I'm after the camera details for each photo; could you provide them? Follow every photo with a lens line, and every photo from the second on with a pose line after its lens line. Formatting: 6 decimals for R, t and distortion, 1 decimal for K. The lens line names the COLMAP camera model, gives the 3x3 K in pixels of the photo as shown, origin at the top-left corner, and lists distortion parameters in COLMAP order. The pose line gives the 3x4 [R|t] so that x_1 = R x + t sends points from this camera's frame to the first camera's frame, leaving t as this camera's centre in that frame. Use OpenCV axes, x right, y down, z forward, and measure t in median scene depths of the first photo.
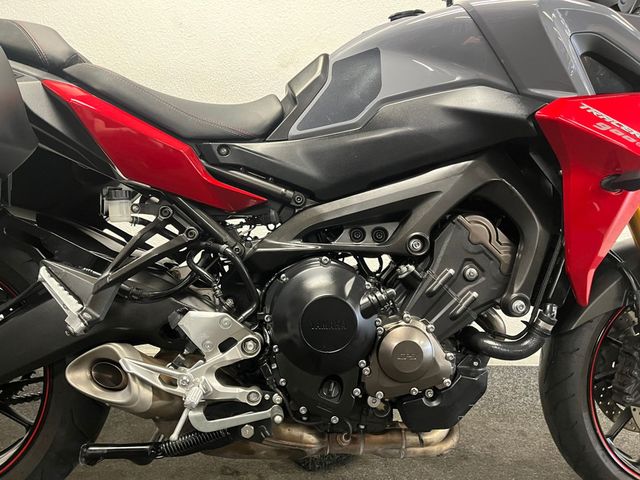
lens RADIAL K [[489.4, 0, 320.0], [0, 489.4, 240.0], [0, 0, 1]] dist [0.004096, 0.001858]
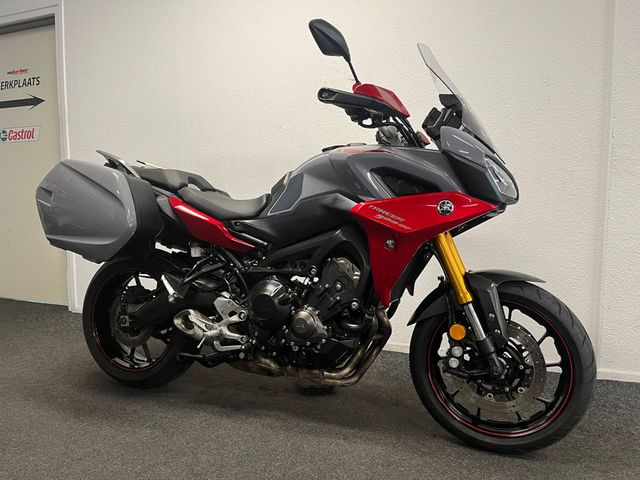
lens RADIAL K [[489.4, 0, 320.0], [0, 489.4, 240.0], [0, 0, 1]] dist [0.004096, 0.001858]
pose [[0.902660, 0.011362, -0.430203, 1.101307], [-0.019251, 0.999717, -0.013991, -0.093213], [0.429923, 0.020911, 0.902624, -0.814485]]
